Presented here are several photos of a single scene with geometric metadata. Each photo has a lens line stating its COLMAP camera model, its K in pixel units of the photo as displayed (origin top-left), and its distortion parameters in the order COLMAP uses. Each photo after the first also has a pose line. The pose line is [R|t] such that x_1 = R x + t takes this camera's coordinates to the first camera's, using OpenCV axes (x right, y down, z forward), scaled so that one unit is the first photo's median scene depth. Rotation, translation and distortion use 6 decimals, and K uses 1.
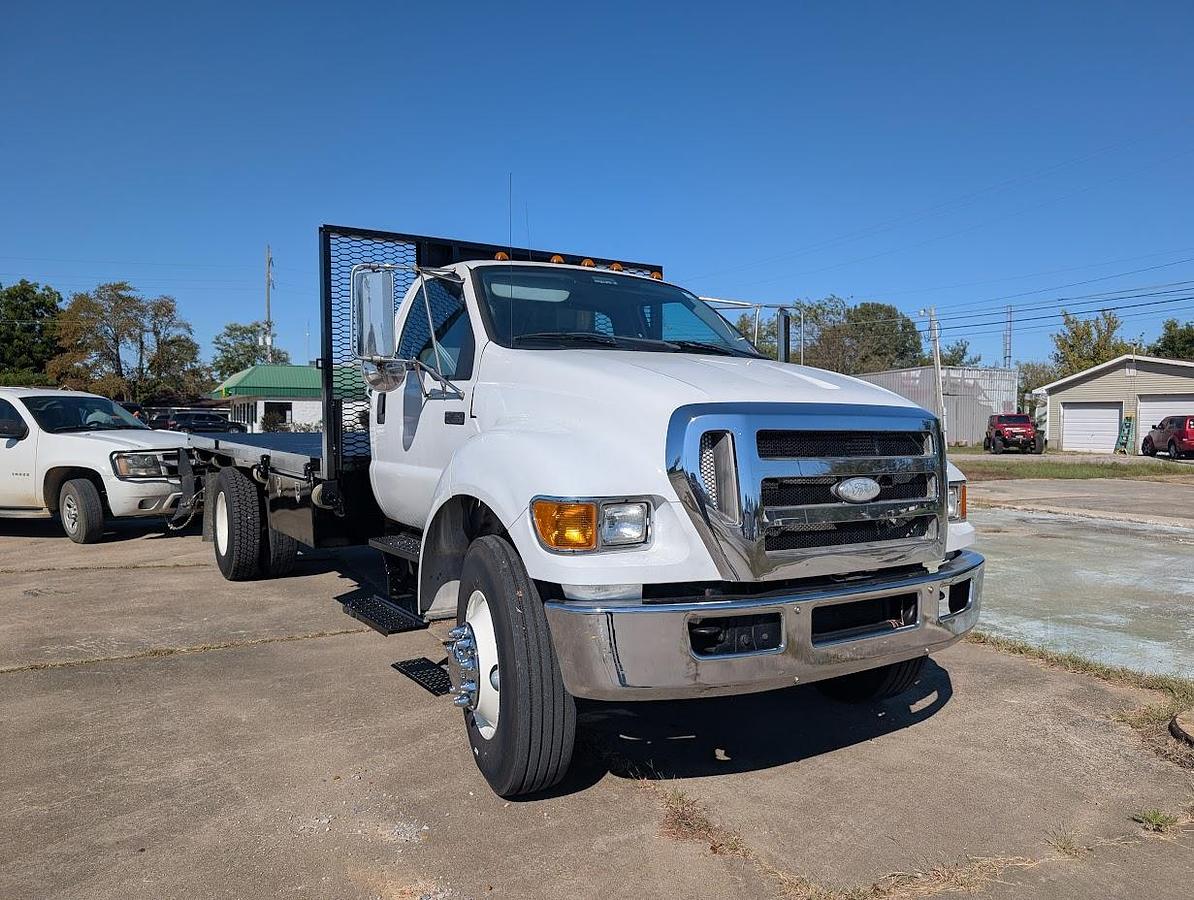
lens RADIAL K [[883.6, 0, 616.4], [0, 883.6, 446.7], [0, 0, 1]] dist [0.004741, -0.004835]
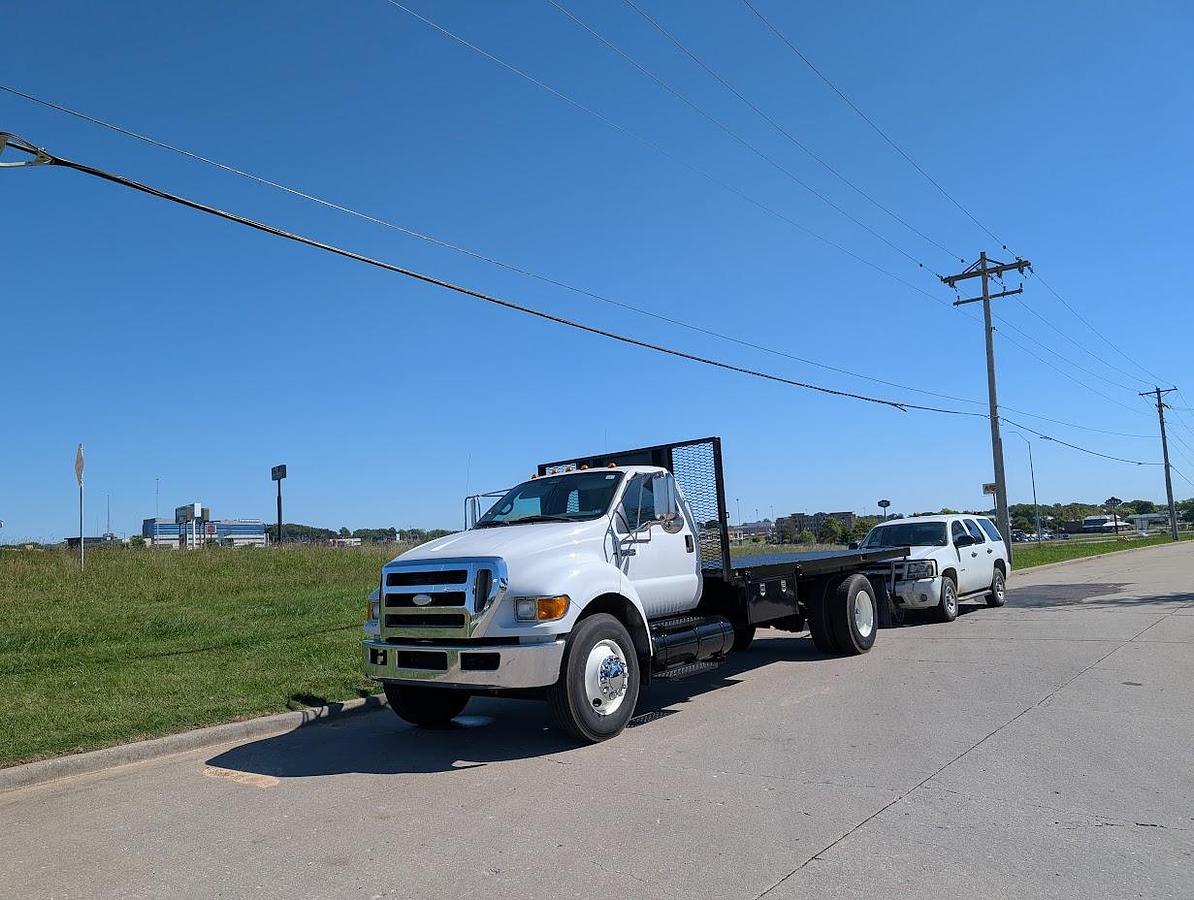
lens RADIAL K [[888.6, 0, 597.0], [0, 888.6, 450.0], [0, 0, 1]] dist [0.005557, -0.000377]
pose [[0.310832, -0.136127, -0.940666, 1.945940], [0.038620, 0.990682, -0.130604, -0.011976], [0.949680, 0.004267, 0.313192, 0.557614]]
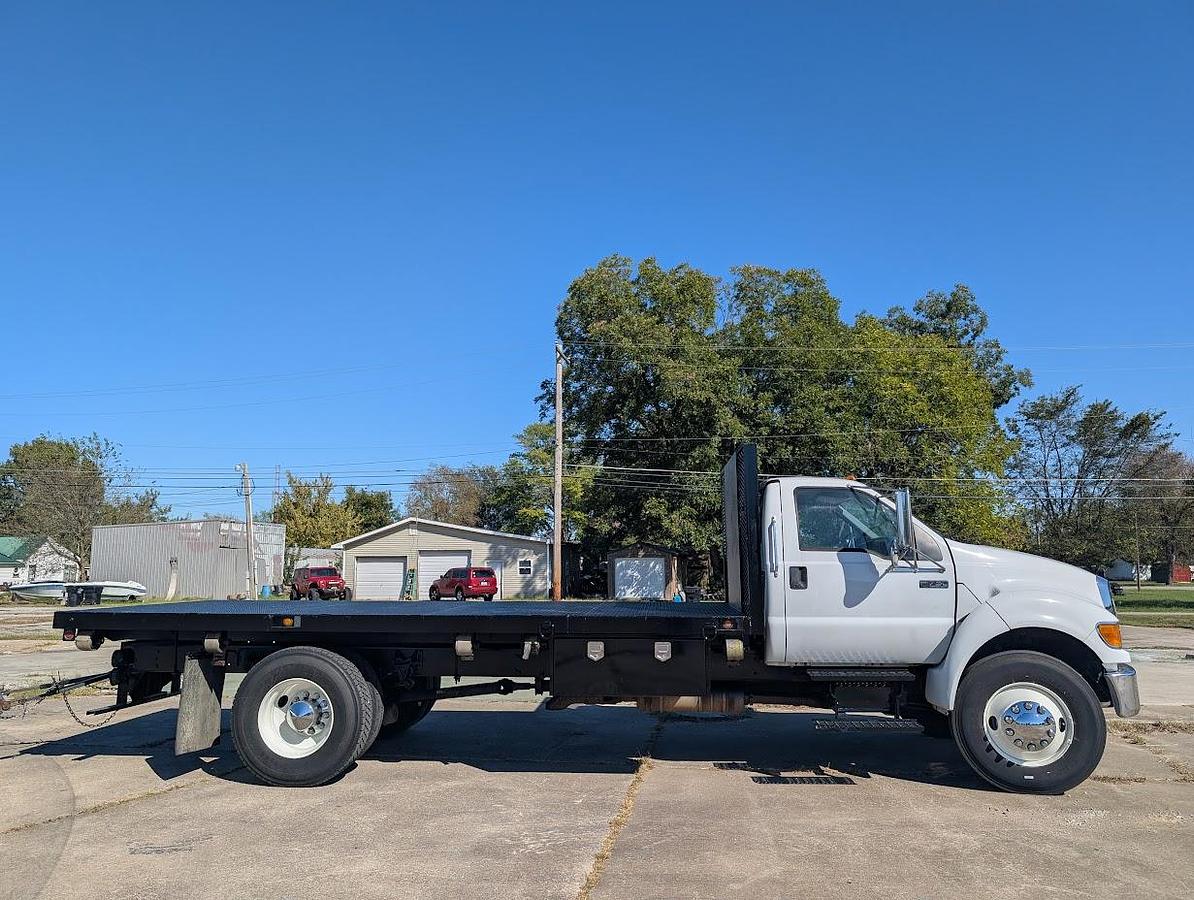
lens RADIAL K [[886.7, 0, 597.0], [0, 886.7, 450.0], [0, 0, 1]] dist [0.027954, -0.002158]
pose [[0.592437, 0.098978, 0.799514, -1.790815], [0.032910, 0.988622, -0.146775, -0.054458], [-0.804945, 0.113267, 0.582439, 0.483778]]
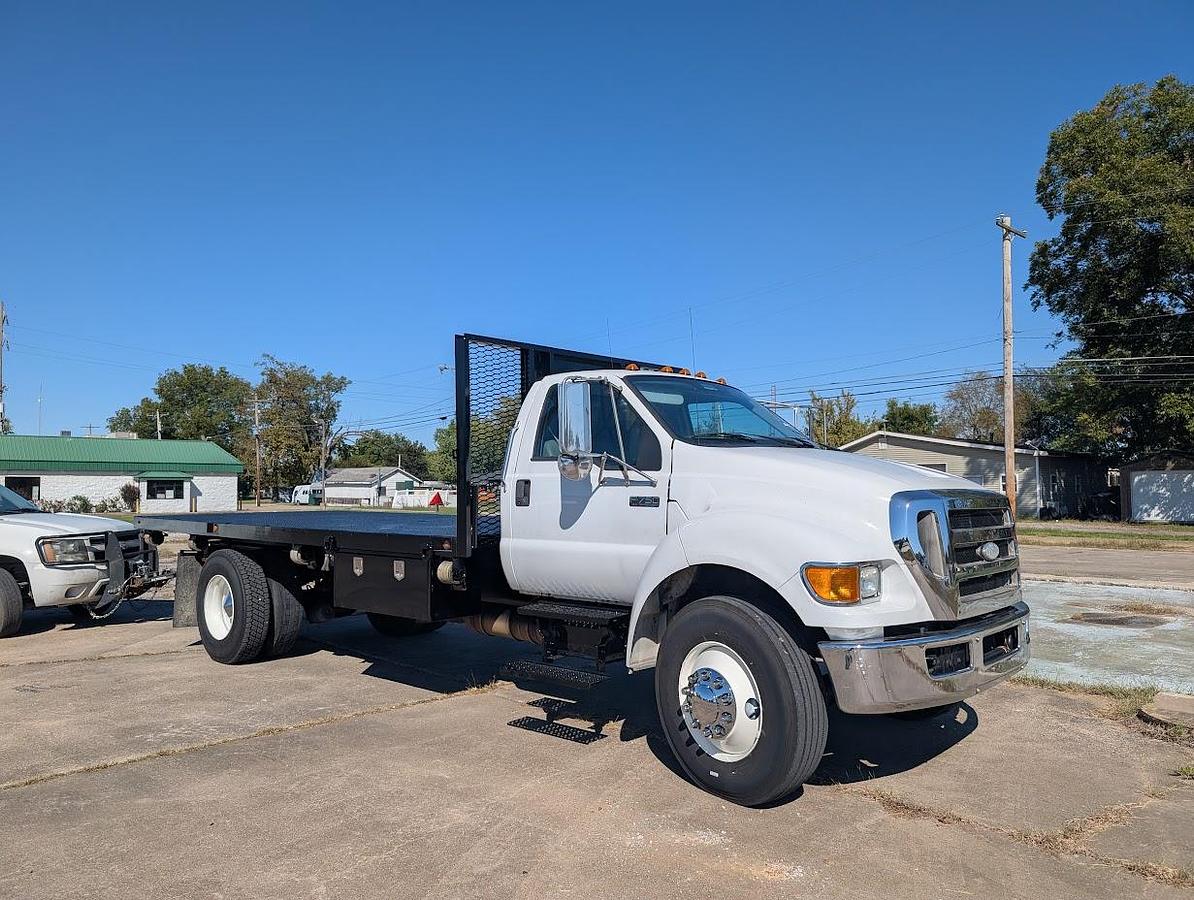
lens RADIAL K [[888.6, 0, 597.0], [0, 888.6, 450.0], [0, 0, 1]] dist [0.005557, -0.000377]
pose [[0.966653, 0.000381, 0.256089, -0.526650], [0.018800, 0.997195, -0.072448, -0.015998], [-0.255398, 0.074846, 0.963935, -0.155888]]
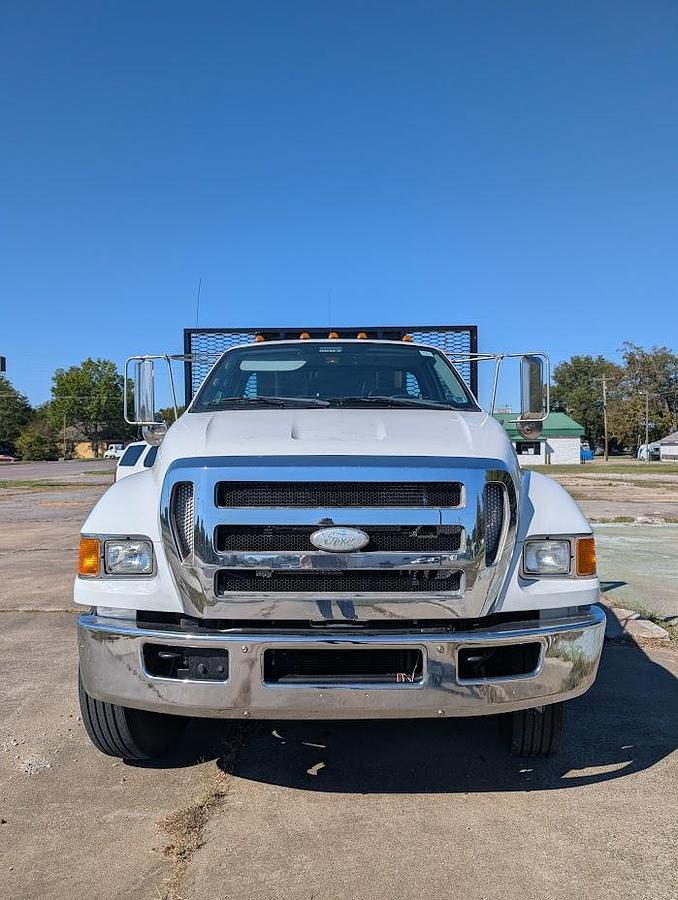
lens RADIAL K [[663.3, 0, 339.0], [0, 663.3, 450.0], [0, 0, 1]] dist [0.008160, 0.004877]
pose [[0.832123, -0.009278, -0.554514, 0.544482], [-0.008210, 0.999544, -0.029044, -0.025544], [0.554530, 0.028721, 0.831668, 0.275321]]
